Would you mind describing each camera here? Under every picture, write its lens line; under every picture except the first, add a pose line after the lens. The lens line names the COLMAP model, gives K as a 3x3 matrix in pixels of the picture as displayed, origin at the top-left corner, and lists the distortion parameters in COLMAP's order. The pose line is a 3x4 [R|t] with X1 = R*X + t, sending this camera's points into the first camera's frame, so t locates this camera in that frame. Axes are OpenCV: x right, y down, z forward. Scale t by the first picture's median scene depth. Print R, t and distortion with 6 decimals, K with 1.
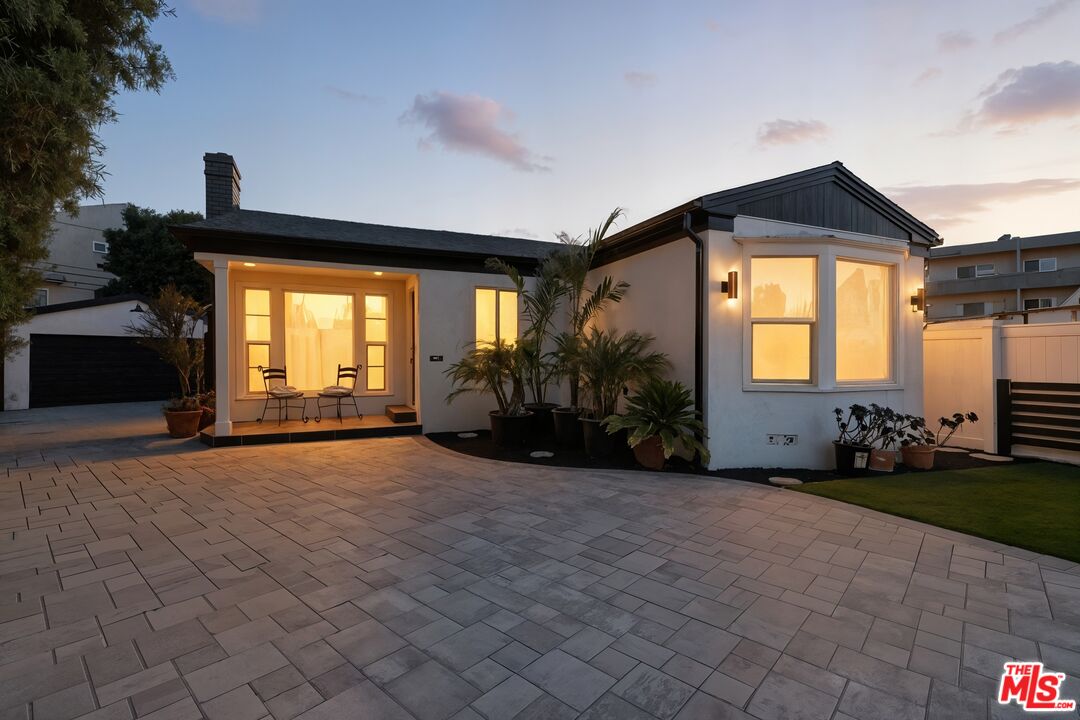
lens RADIAL K [[490.0, 0, 540.0], [0, 490.0, 360.0], [0, 0, 1]] dist [0.013669, -0.000190]
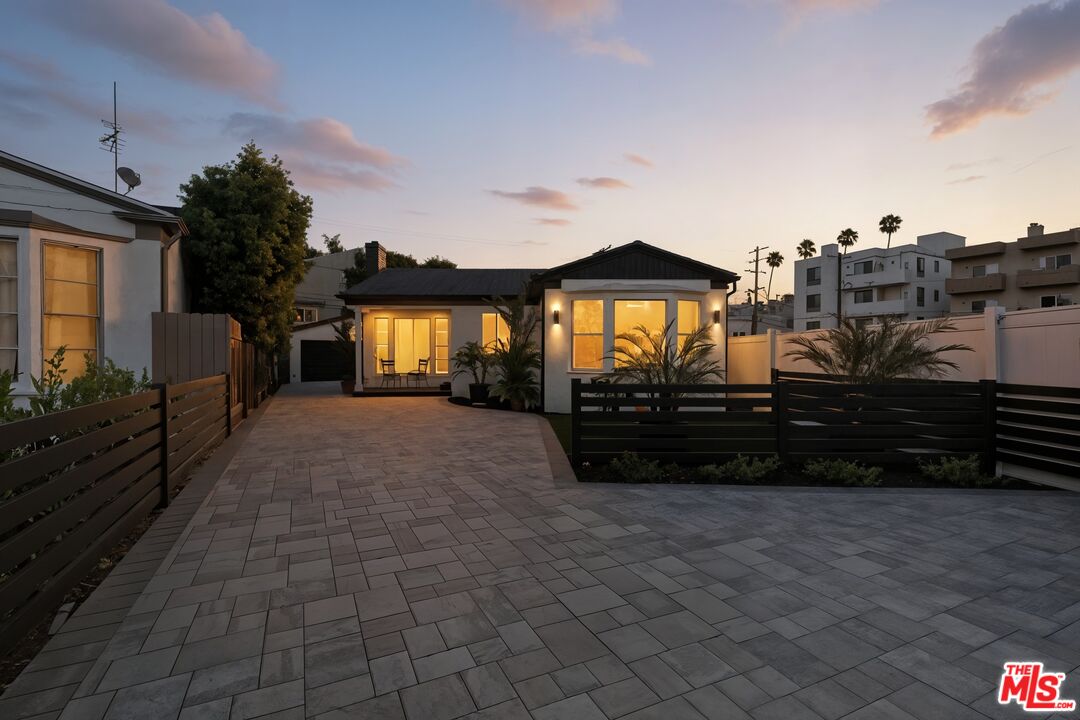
lens RADIAL K [[490.0, 0, 540.0], [0, 490.0, 360.0], [0, 0, 1]] dist [0.013669, -0.000190]
pose [[0.928946, 0.005731, -0.370172, 0.688590], [-0.000921, 0.999913, 0.013171, -0.008090], [0.370215, -0.011894, 0.928870, -0.524132]]
